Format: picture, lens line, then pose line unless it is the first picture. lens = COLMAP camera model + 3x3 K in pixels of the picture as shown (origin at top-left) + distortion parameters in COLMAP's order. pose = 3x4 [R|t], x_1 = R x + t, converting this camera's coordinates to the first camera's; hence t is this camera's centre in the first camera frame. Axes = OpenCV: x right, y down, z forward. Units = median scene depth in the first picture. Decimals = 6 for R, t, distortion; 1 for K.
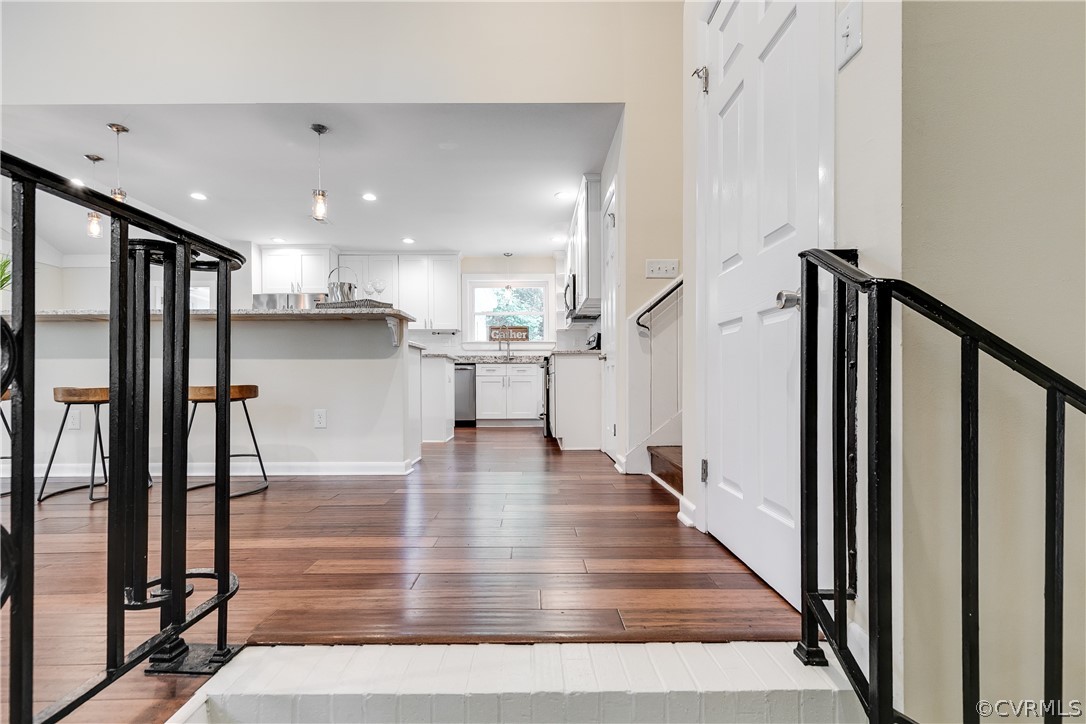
lens RADIAL K [[492.6, 0, 539.3], [0, 492.6, 366.2], [0, 0, 1]] dist [0.003014, -0.000175]
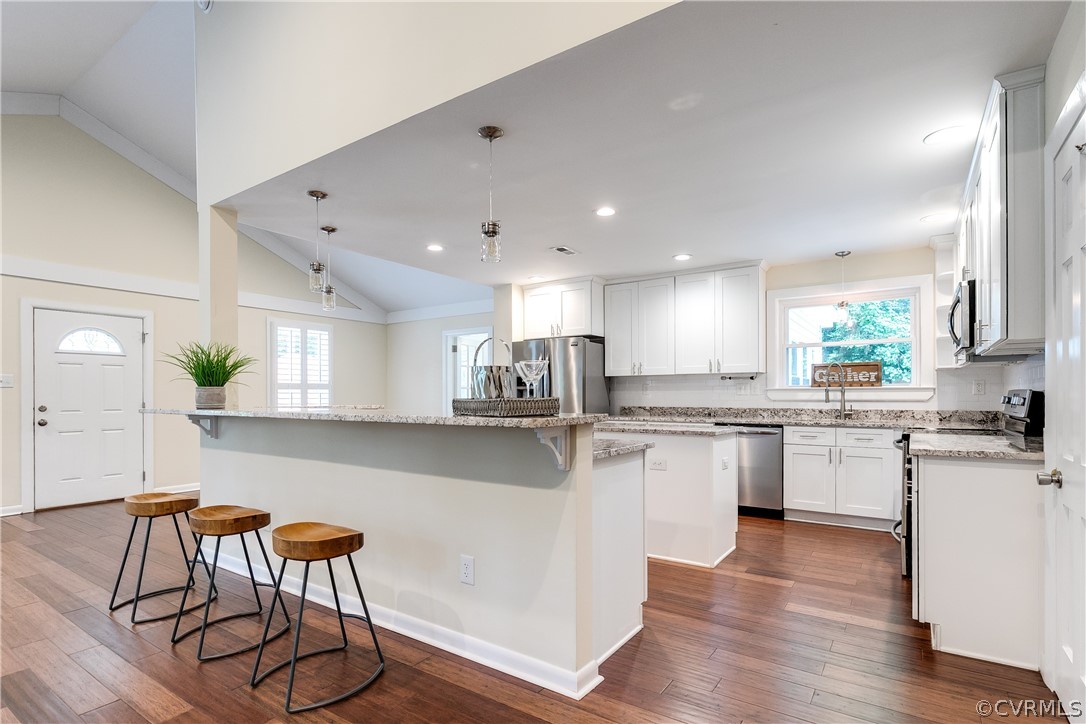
lens RADIAL K [[547.3, 0, 515.1], [0, 547.3, 394.3], [0, 0, 1]] dist [-0.003308, -0.000219]
pose [[0.806009, 0.002376, -0.591898, 0.017760], [0.003101, 0.999961, 0.008238, -0.055793], [0.591895, -0.008476, 0.805971, 0.185343]]
